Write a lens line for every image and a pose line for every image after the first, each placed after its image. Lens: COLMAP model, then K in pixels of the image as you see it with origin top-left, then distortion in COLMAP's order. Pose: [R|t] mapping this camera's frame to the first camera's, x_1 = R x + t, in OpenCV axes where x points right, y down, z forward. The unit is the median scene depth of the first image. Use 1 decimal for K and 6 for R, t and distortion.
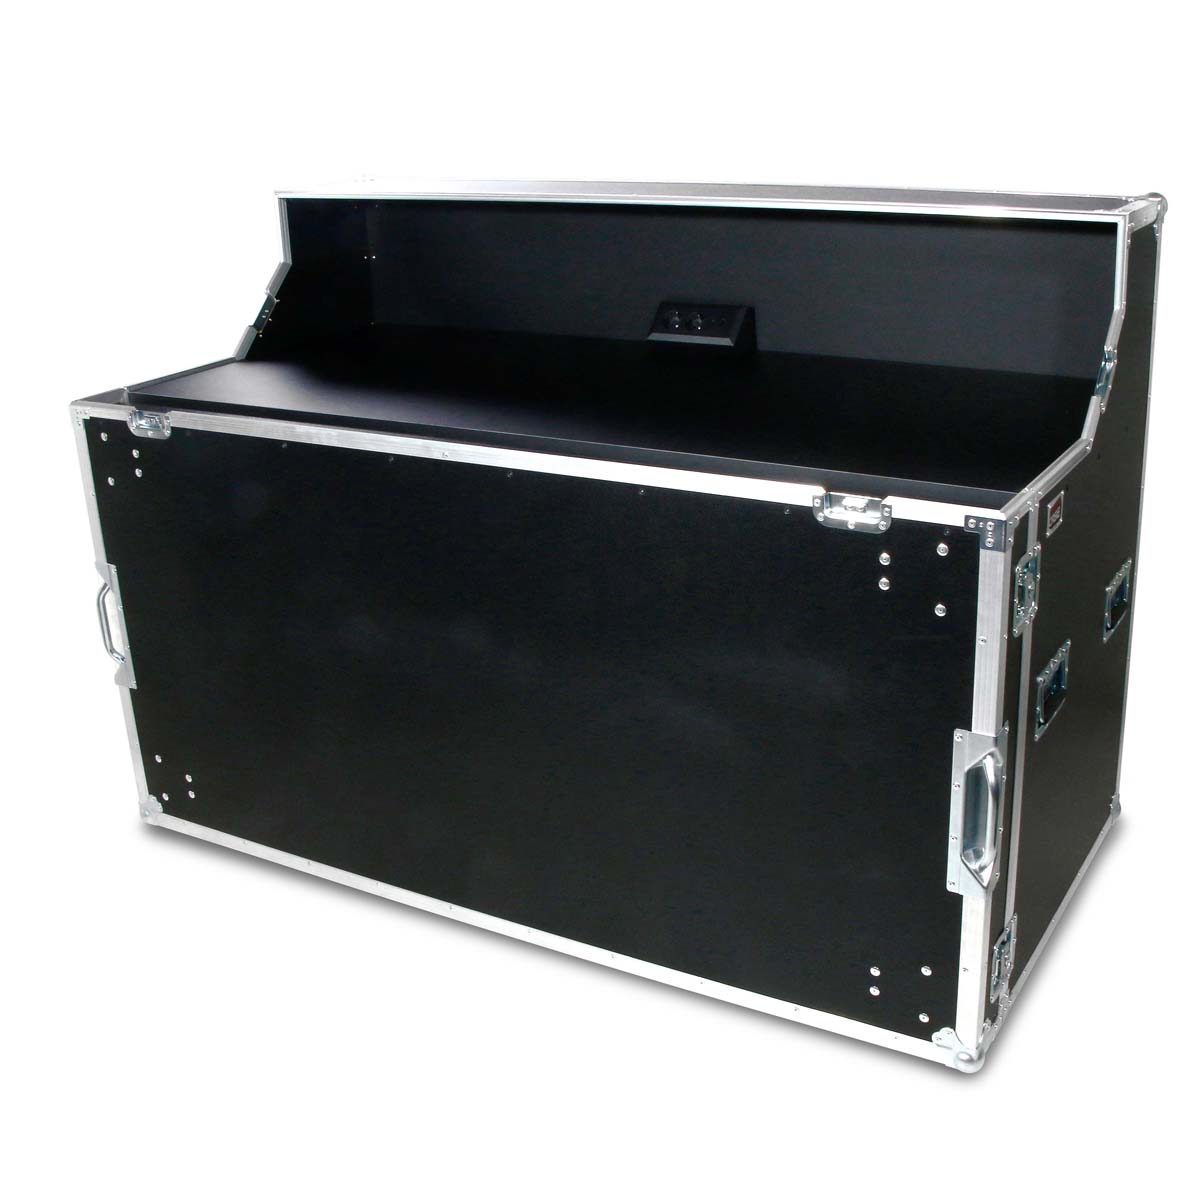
lens RADIAL K [[1458.8, 0, 703.5], [0, 1458.8, 597.0], [0, 0, 1]] dist [-0.082173, -0.010548]
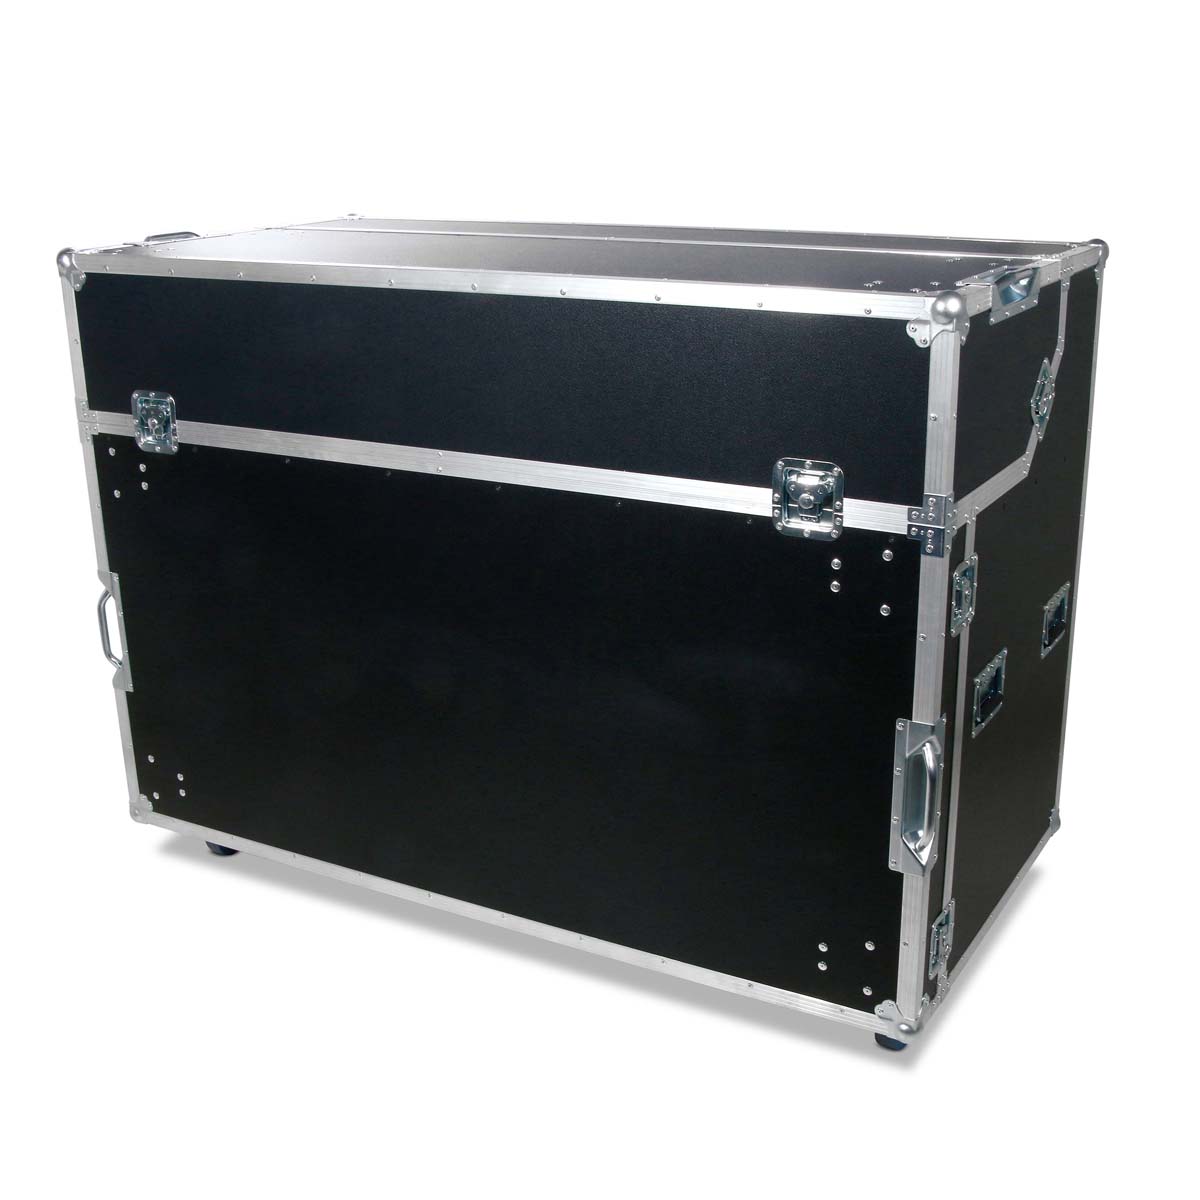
lens RADIAL K [[1534.2, 0, 640.2], [0, 1534.2, 644.5], [0, 0, 1]] dist [-0.012743, -0.002529]
pose [[0.999800, 0.017355, -0.009925, -0.011507], [-0.017508, 0.999725, -0.015613, 0.049559], [0.009652, 0.015783, 0.999829, -0.156005]]
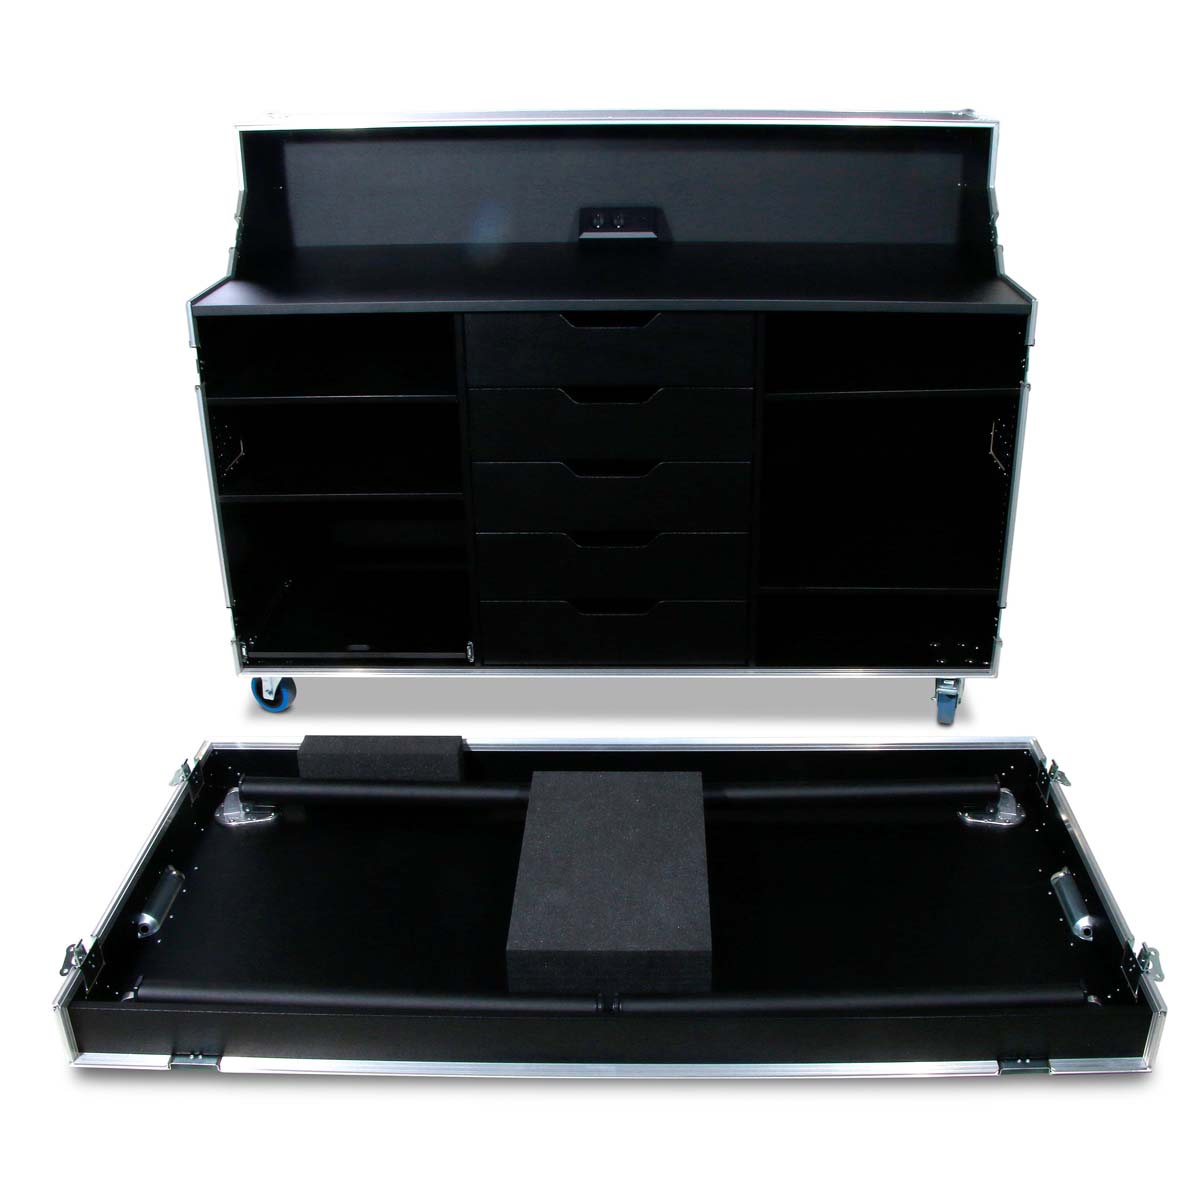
lens RADIAL K [[1478.9, 0, 604.0], [0, 1478.9, 640.4], [0, 0, 1]] dist [-0.014163, -0.356695]
pose [[0.887436, -0.170176, 0.428365, -0.800507], [0.147917, 0.985340, 0.085006, 0.073742], [-0.436551, -0.012074, 0.899598, -0.183267]]
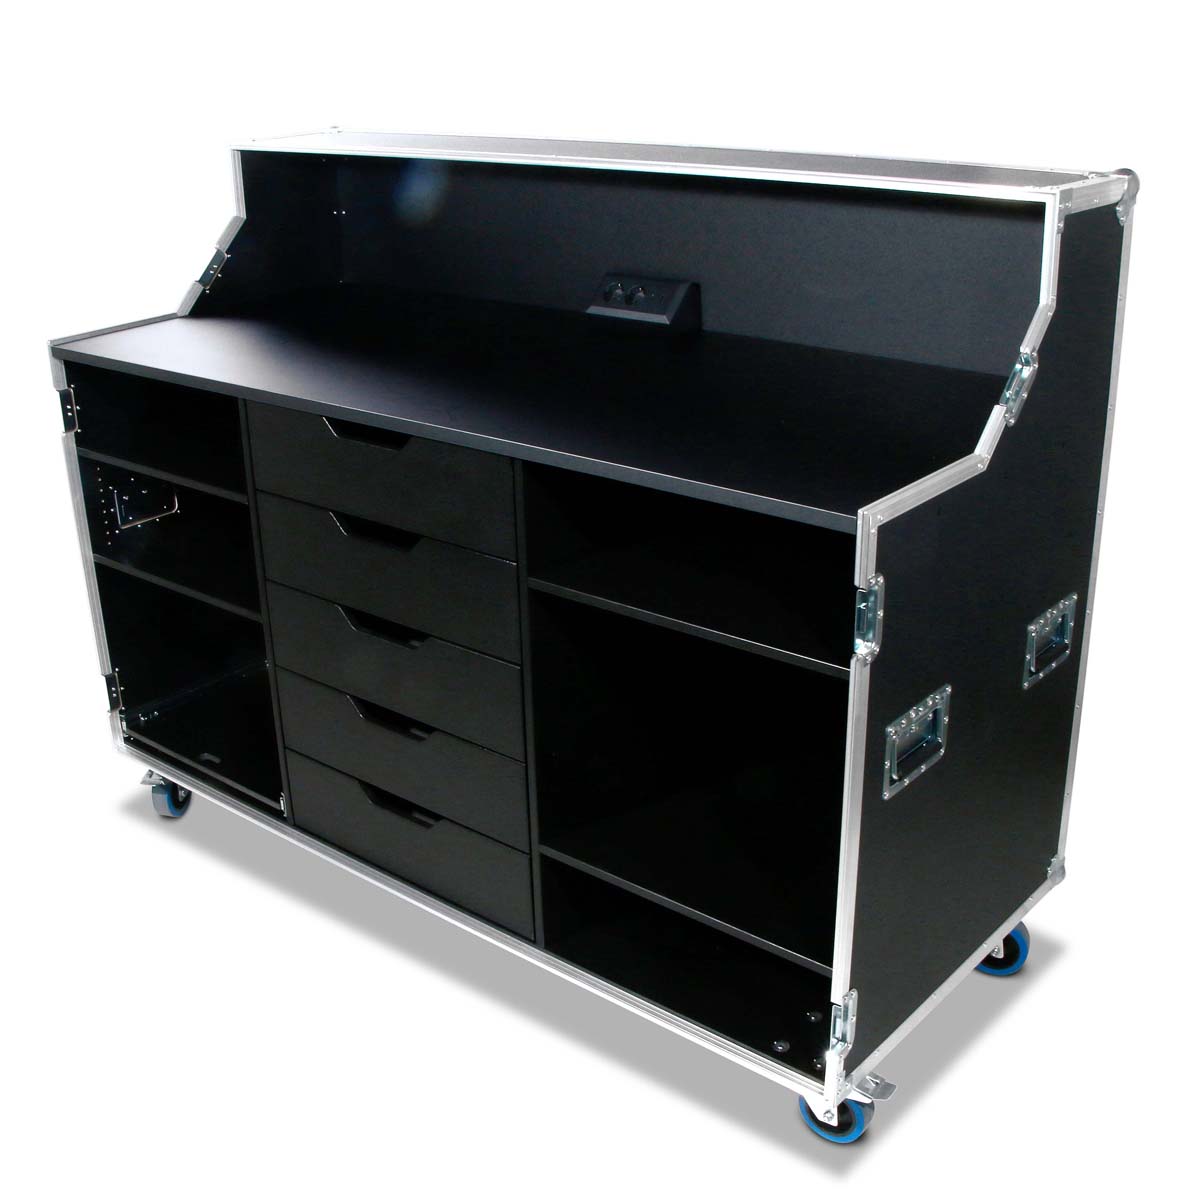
lens RADIAL K [[1478.9, 0, 604.0], [0, 1478.9, 640.4], [0, 0, 1]] dist [-0.014163, -0.356695]
pose [[0.979152, 0.082900, -0.185441, 0.212855], [-0.072963, 0.995541, 0.059794, -0.035392], [0.189571, -0.045017, 0.980835, 0.097990]]
